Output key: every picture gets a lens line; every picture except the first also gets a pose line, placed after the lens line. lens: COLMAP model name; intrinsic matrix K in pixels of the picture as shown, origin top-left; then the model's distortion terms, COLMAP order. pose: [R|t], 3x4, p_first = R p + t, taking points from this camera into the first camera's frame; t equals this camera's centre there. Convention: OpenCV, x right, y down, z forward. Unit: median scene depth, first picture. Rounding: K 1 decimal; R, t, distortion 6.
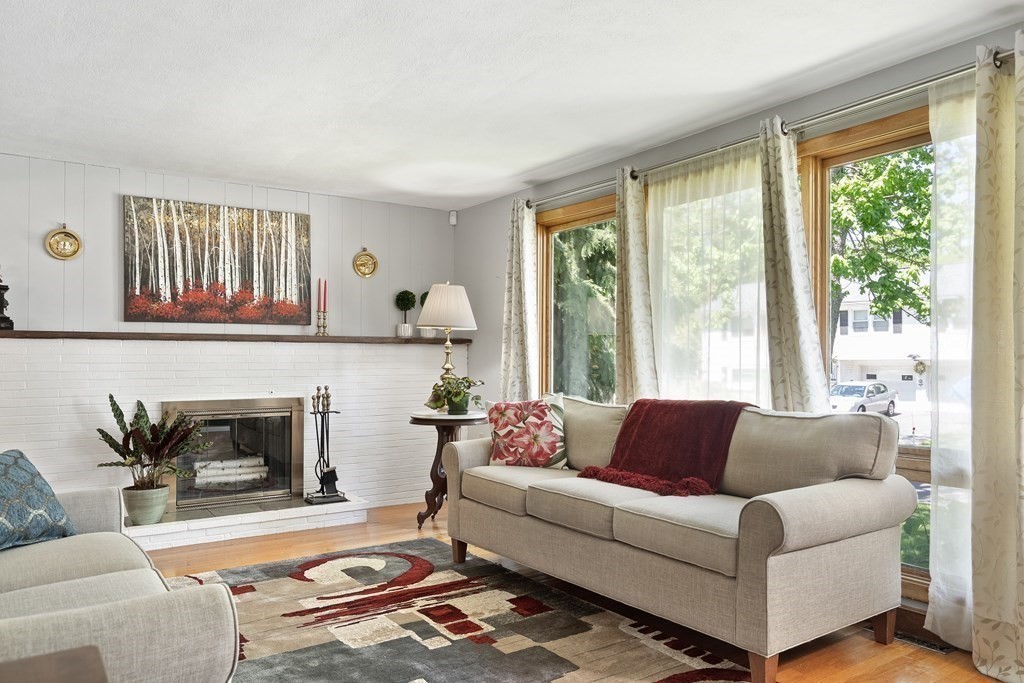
lens RADIAL K [[730.3, 0, 509.6], [0, 730.3, 341.4], [0, 0, 1]] dist [0.013806, -0.000135]
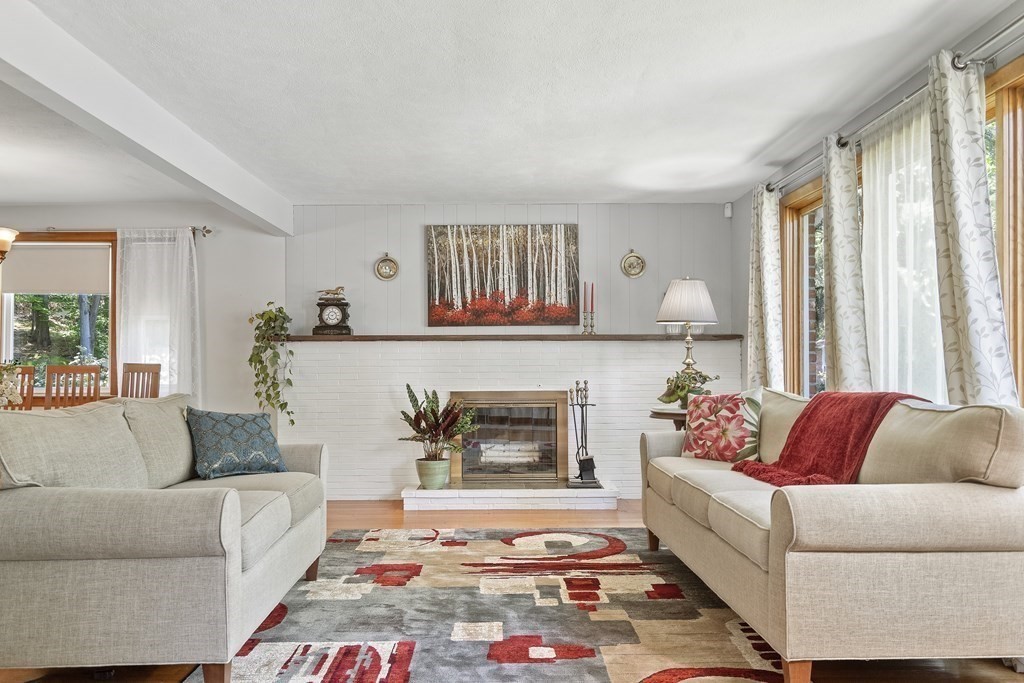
lens RADIAL K [[757.6, 0, 510.0], [0, 757.6, 342.0], [0, 0, 1]] dist [0.006774, 0.006619]
pose [[0.833126, -0.021869, -0.552651, 0.296643], [0.016955, 0.999758, -0.014002, 0.018910], [0.552824, 0.002295, 0.833295, 0.004929]]
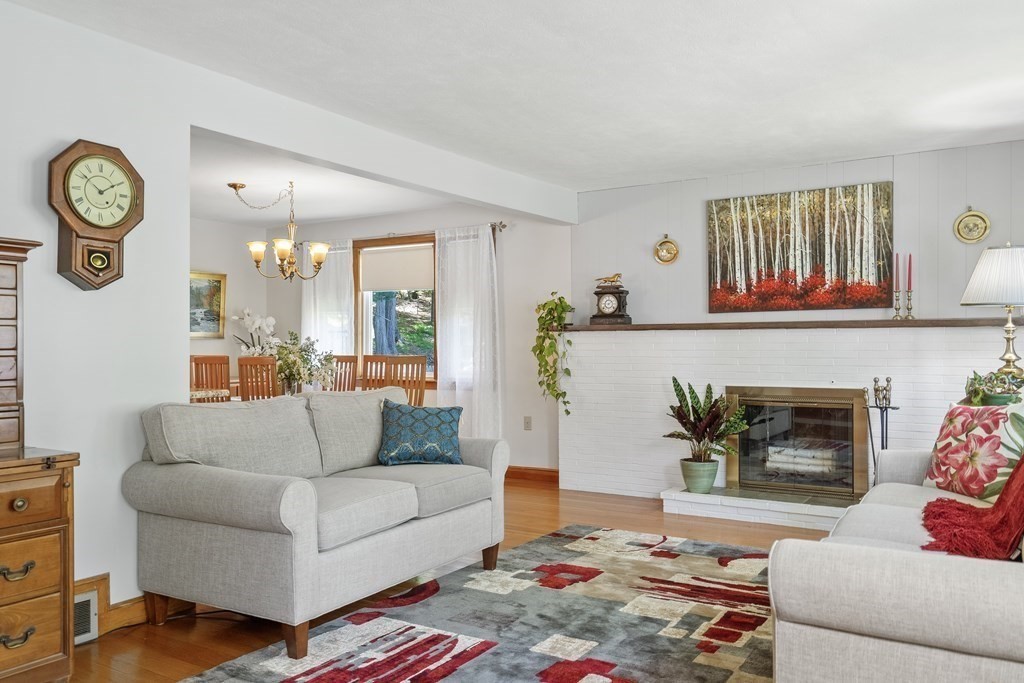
lens RADIAL K [[819.3, 0, 508.1], [0, 819.3, 345.7], [0, 0, 1]] dist [0.007824, -0.012790]
pose [[0.398416, 0.000269, -0.917205, 0.498148], [0.024359, 0.999644, 0.010874, 0.001354], [0.916881, -0.026675, 0.398268, 0.212346]]
